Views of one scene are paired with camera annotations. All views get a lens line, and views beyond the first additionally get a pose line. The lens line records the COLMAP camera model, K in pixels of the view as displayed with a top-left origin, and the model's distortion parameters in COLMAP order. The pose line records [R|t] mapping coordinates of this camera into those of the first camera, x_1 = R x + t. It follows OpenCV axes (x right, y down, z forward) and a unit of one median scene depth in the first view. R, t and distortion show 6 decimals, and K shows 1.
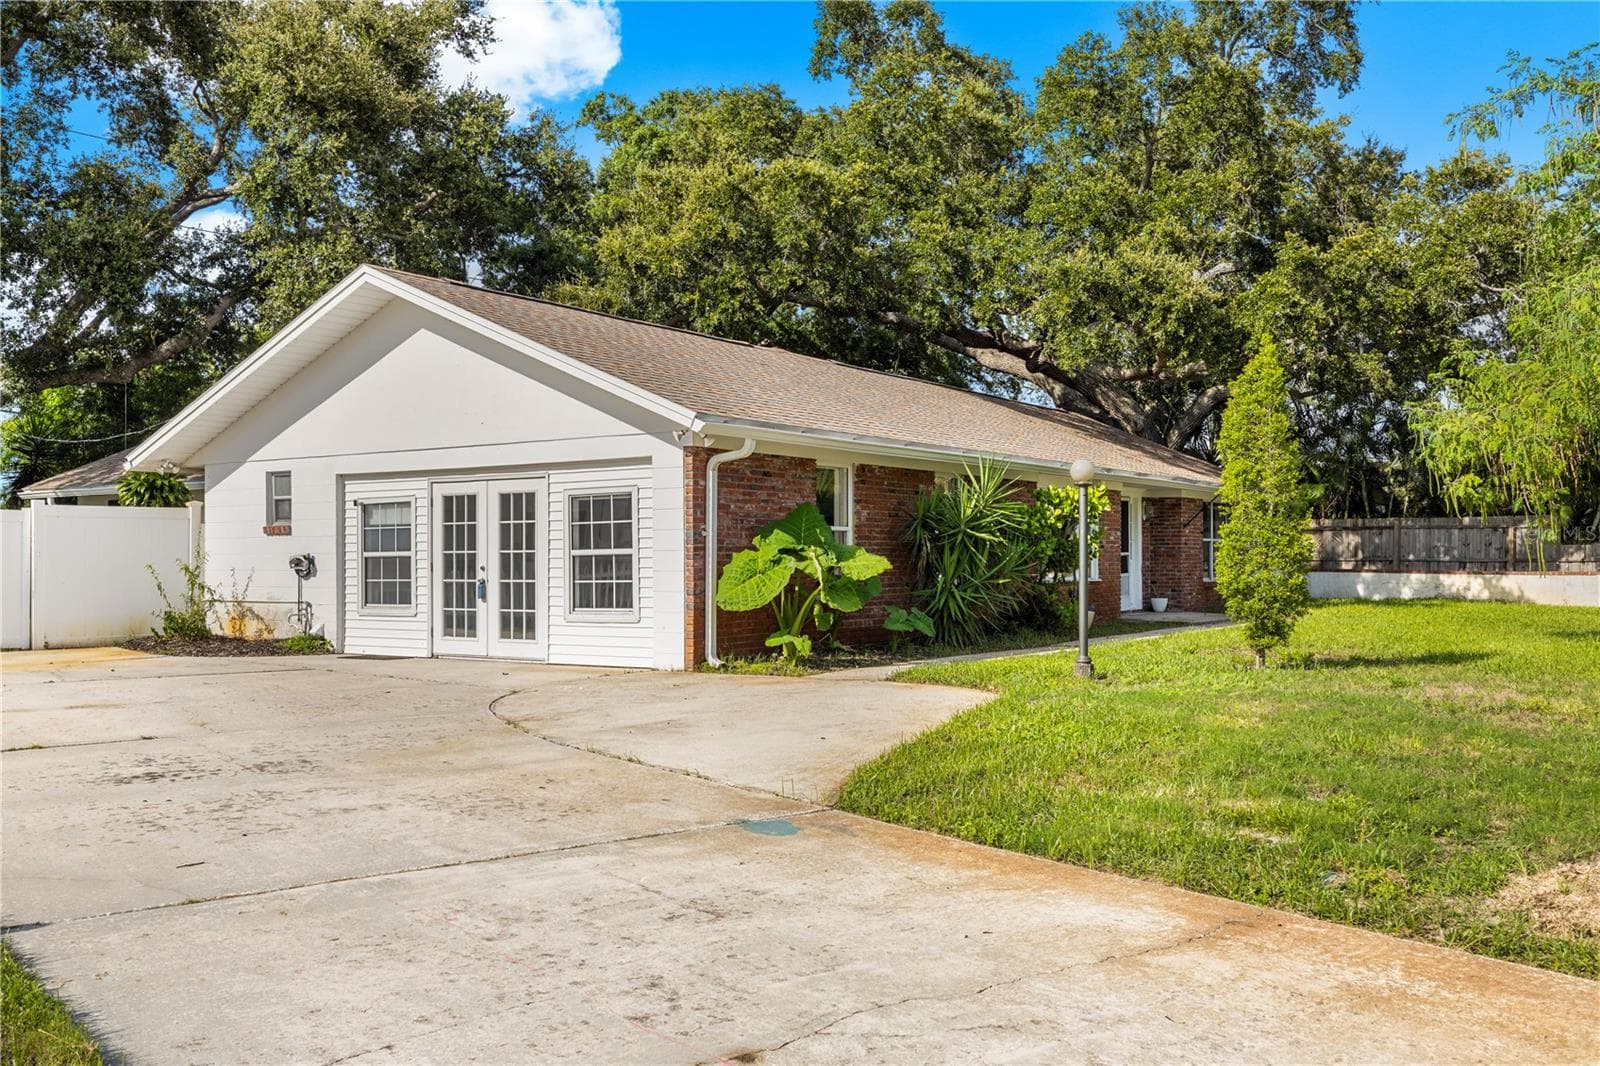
lens RADIAL K [[1438.2, 0, 802.9], [0, 1438.2, 566.1], [0, 0, 1]] dist [0.012013, 0.008619]
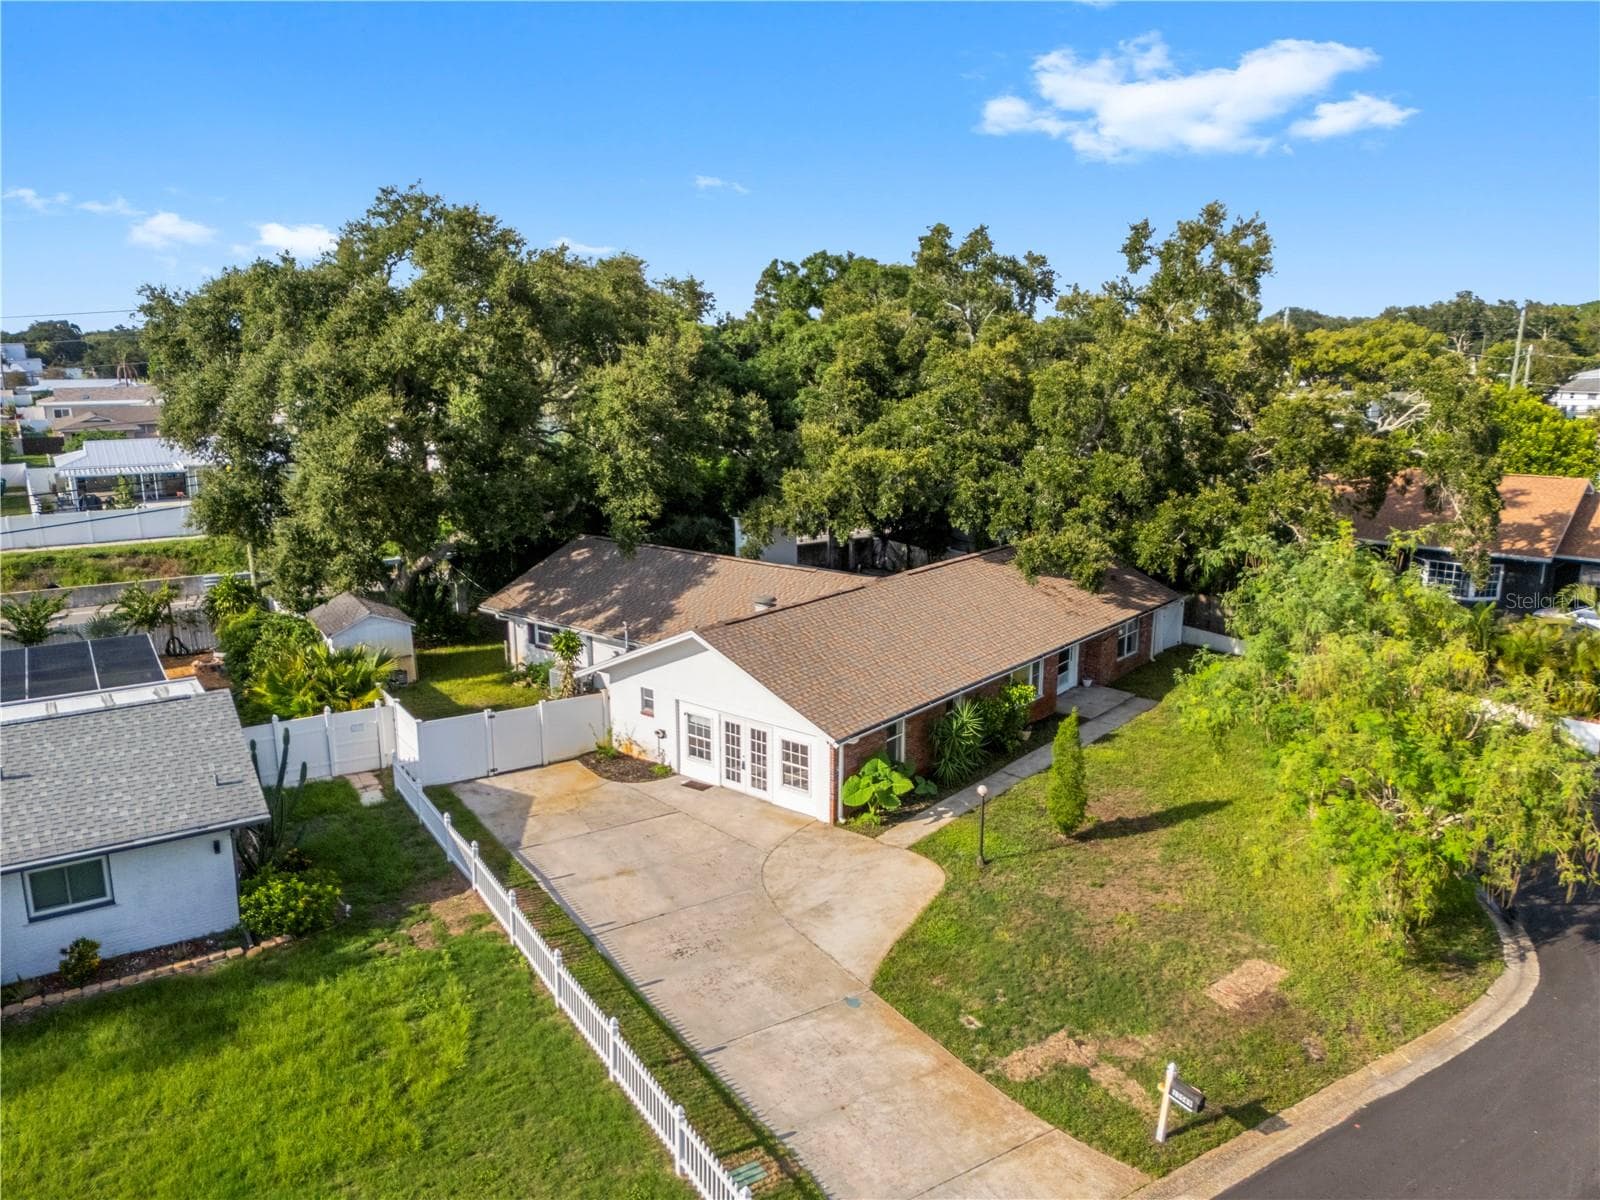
lens RADIAL K [[1171.4, 0, 800.0], [0, 1171.4, 600.0], [0, 0, 1]] dist [0.061086, -0.029080]
pose [[0.994473, 0.025321, -0.101892, 0.052730], [-0.003456, 0.977849, 0.209281, -0.608505], [0.104934, -0.207772, 0.972532, -0.740753]]
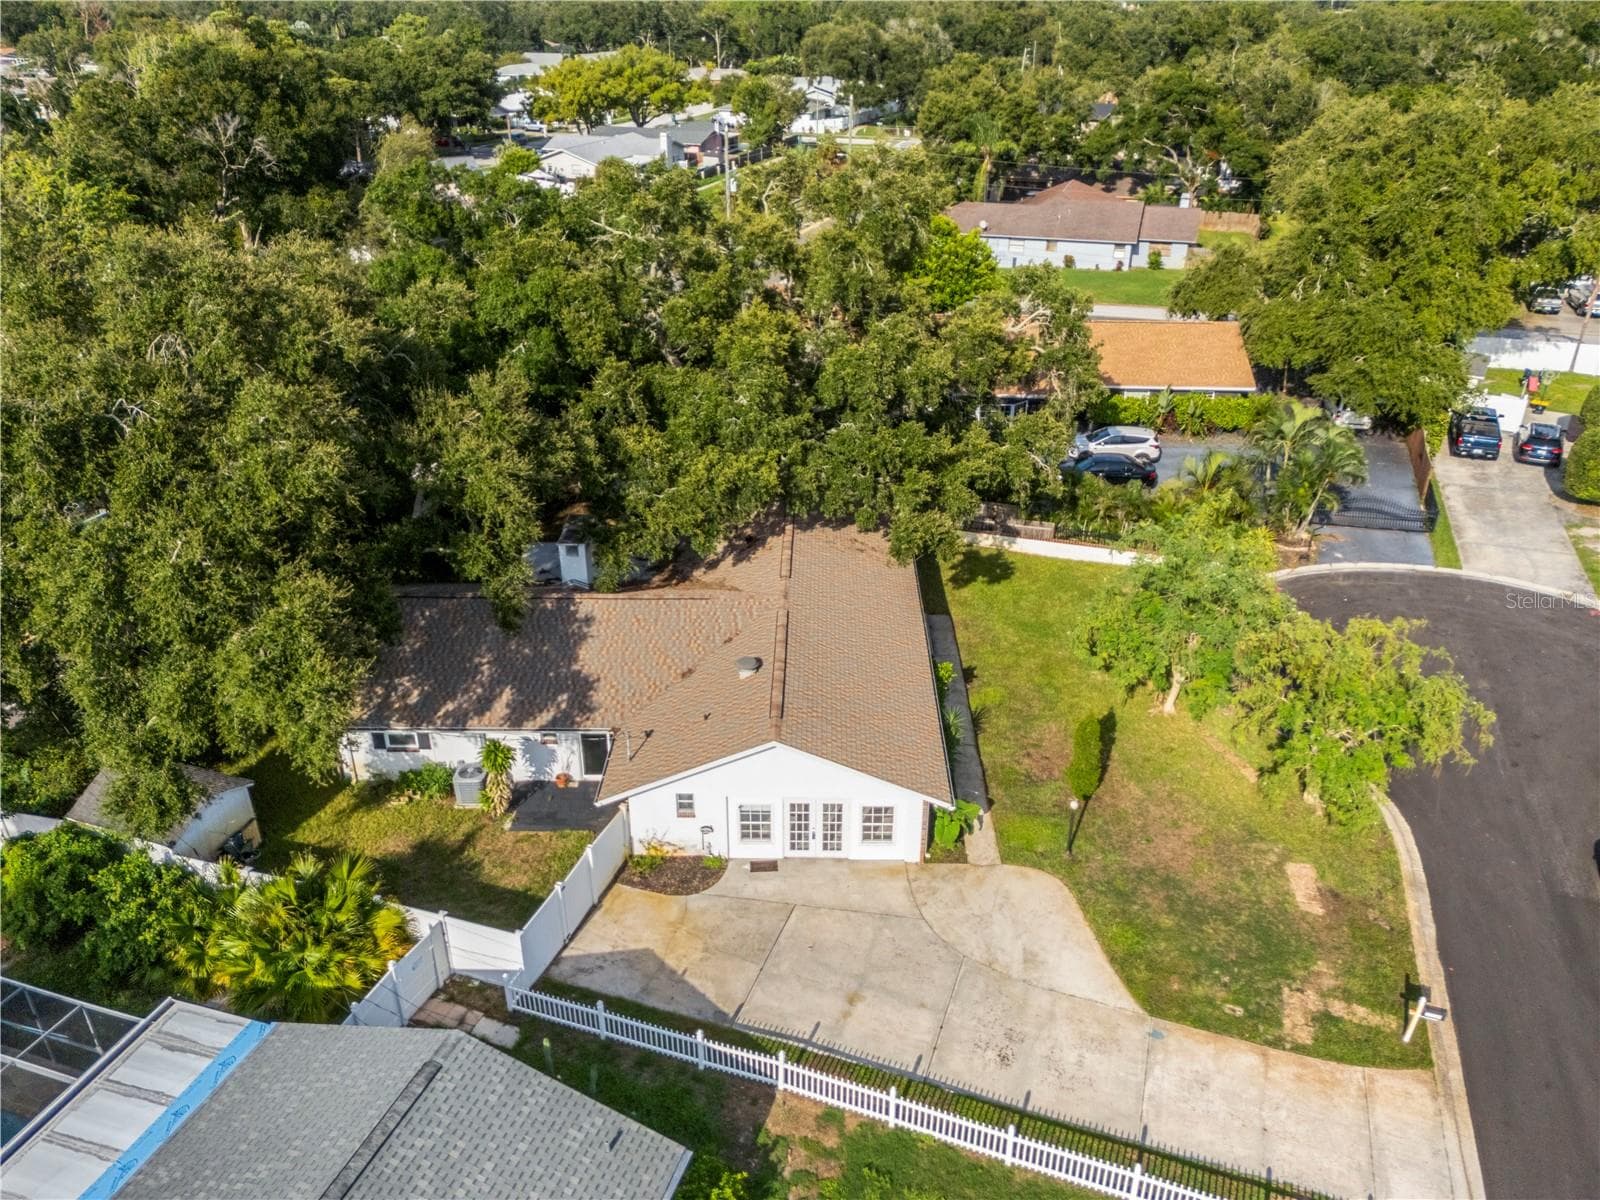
lens RADIAL K [[1171.4, 0, 800.0], [0, 1171.4, 600.0], [0, 0, 1]] dist [0.061086, -0.029080]
pose [[0.844272, -0.240469, 0.478936, -1.049033], [0.000464, 0.894006, 0.448055, -1.179133], [-0.535915, -0.378058, 0.754895, -0.336187]]
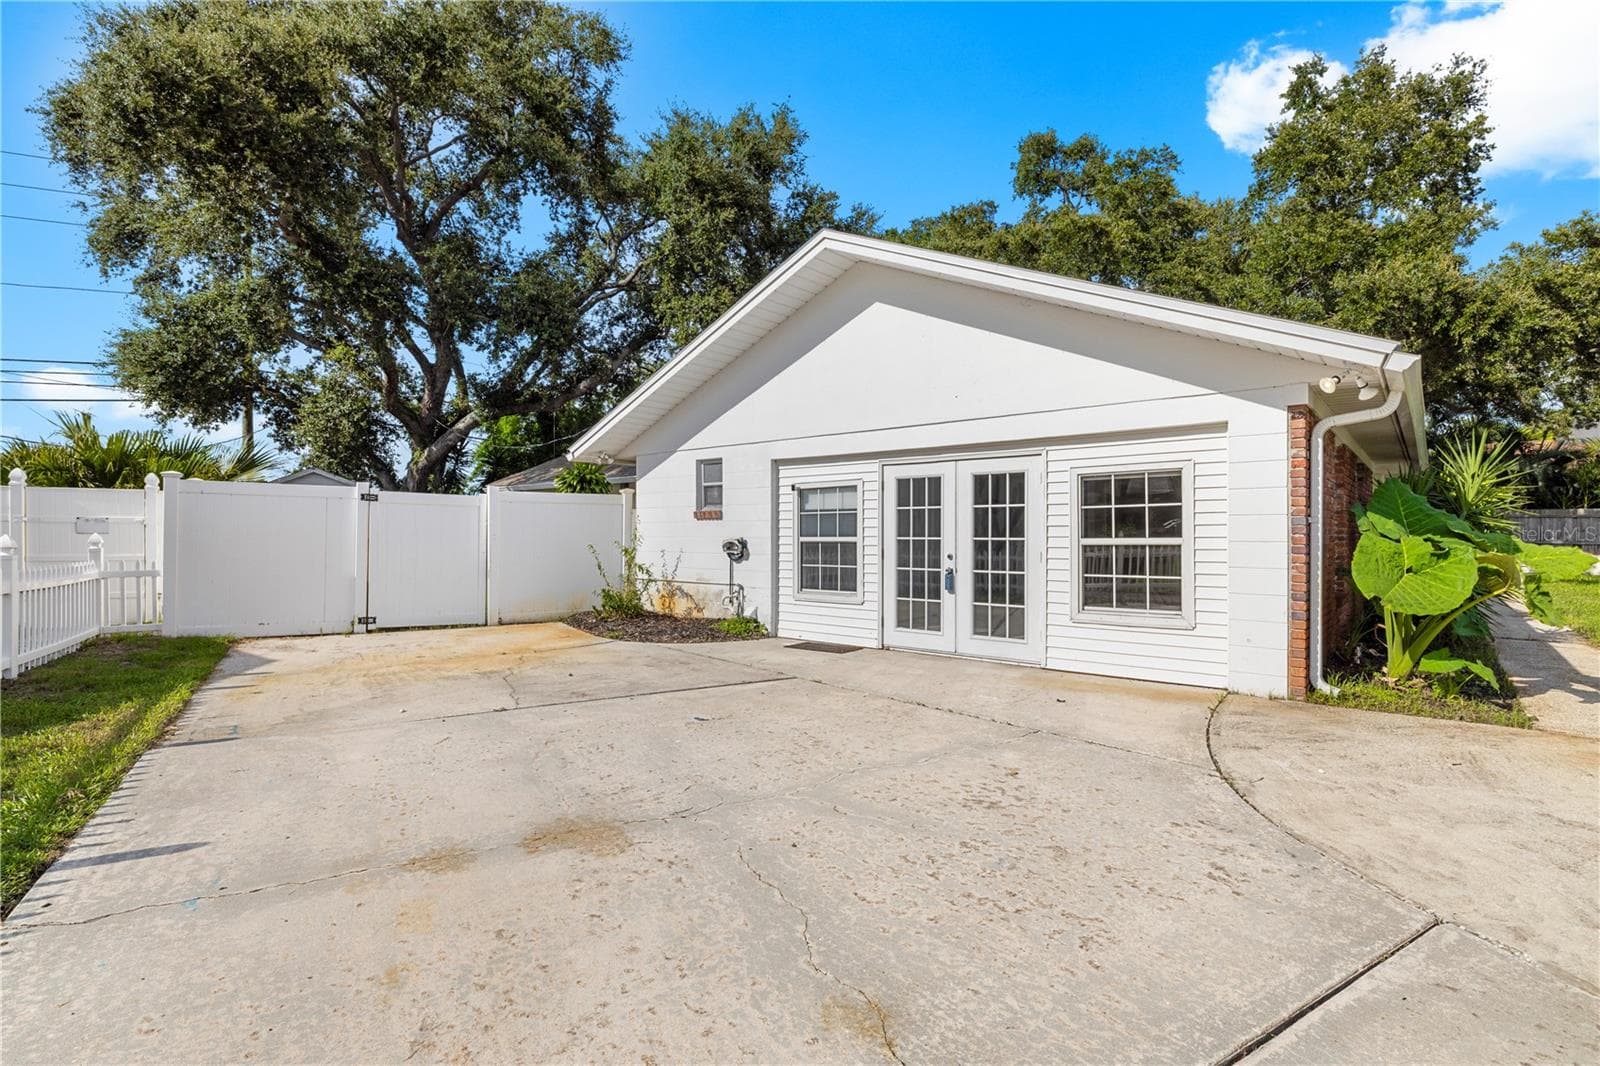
lens RADIAL K [[767.2, 0, 800.0], [0, 767.2, 533.0], [0, 0, 1]] dist [0.002294, 0.000085]
pose [[0.993608, 0.006271, -0.112715, -0.248170], [-0.006764, 0.999969, -0.003993, -0.010432], [0.112687, 0.004730, 0.993619, 0.476592]]
